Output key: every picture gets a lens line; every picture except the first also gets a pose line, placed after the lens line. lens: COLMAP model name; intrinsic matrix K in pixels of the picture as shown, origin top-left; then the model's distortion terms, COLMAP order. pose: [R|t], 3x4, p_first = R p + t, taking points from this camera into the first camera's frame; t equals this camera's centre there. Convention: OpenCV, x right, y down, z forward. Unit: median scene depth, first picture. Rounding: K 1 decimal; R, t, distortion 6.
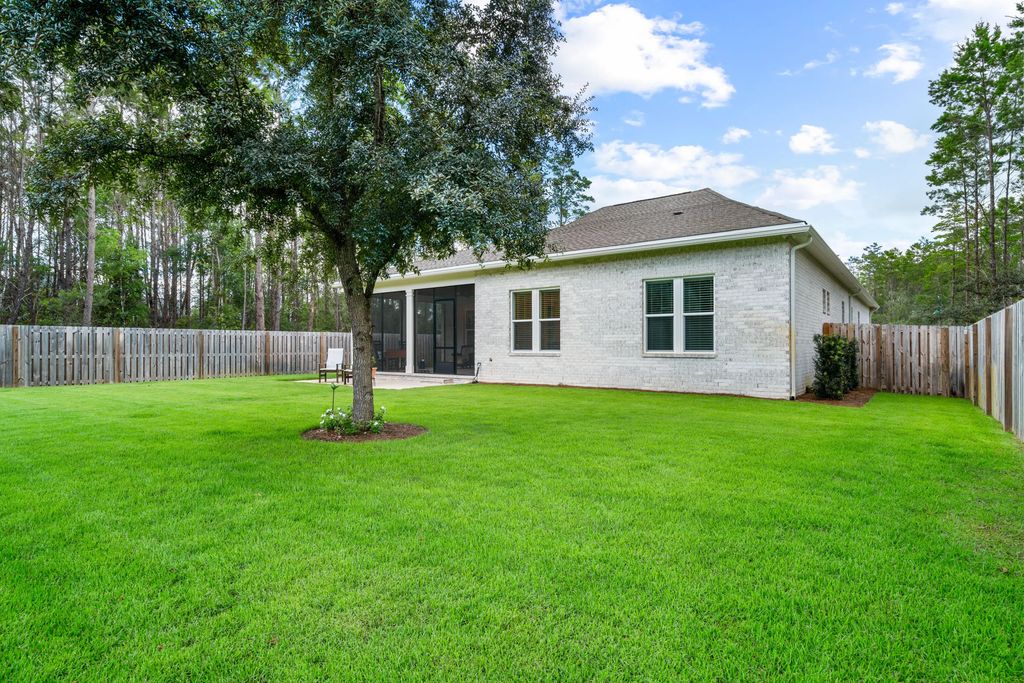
lens RADIAL K [[527.5, 0, 512.0], [0, 527.5, 341.5], [0, 0, 1]] dist [0.000044, 0.000000]
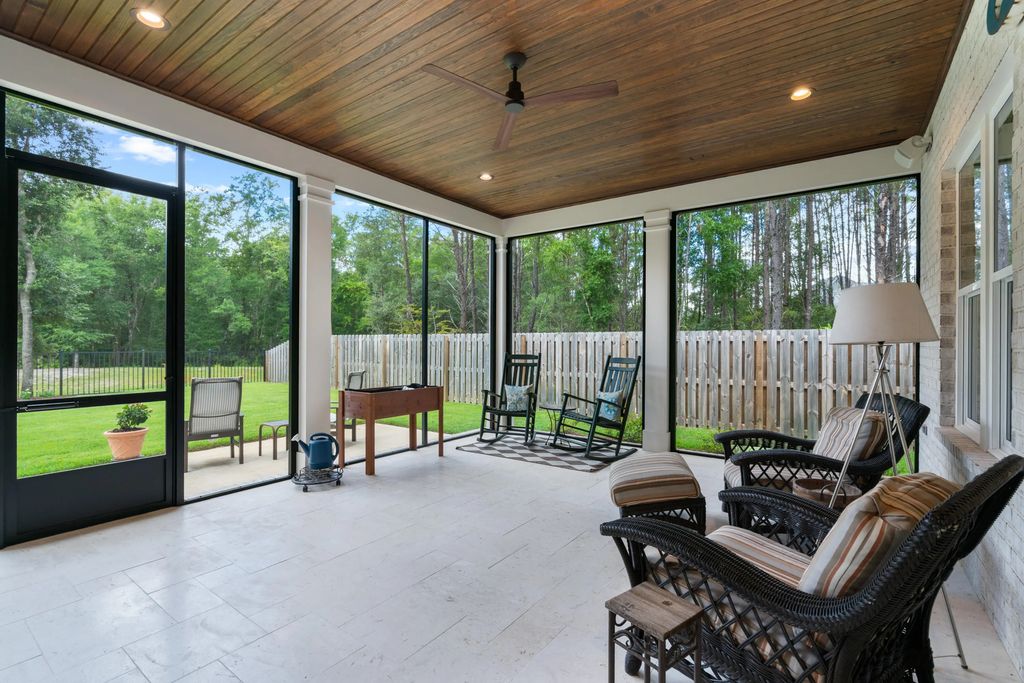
lens RADIAL K [[463.3, 0, 512.0], [0, 463.3, 341.5], [0, 0, 1]] dist [0.000011, -0.000003]
pose [[0.025528, -0.000869, -0.999674, 0.047388], [0.005315, 0.999986, -0.000733, -0.010671], [0.999660, -0.005294, 0.025533, 1.036527]]
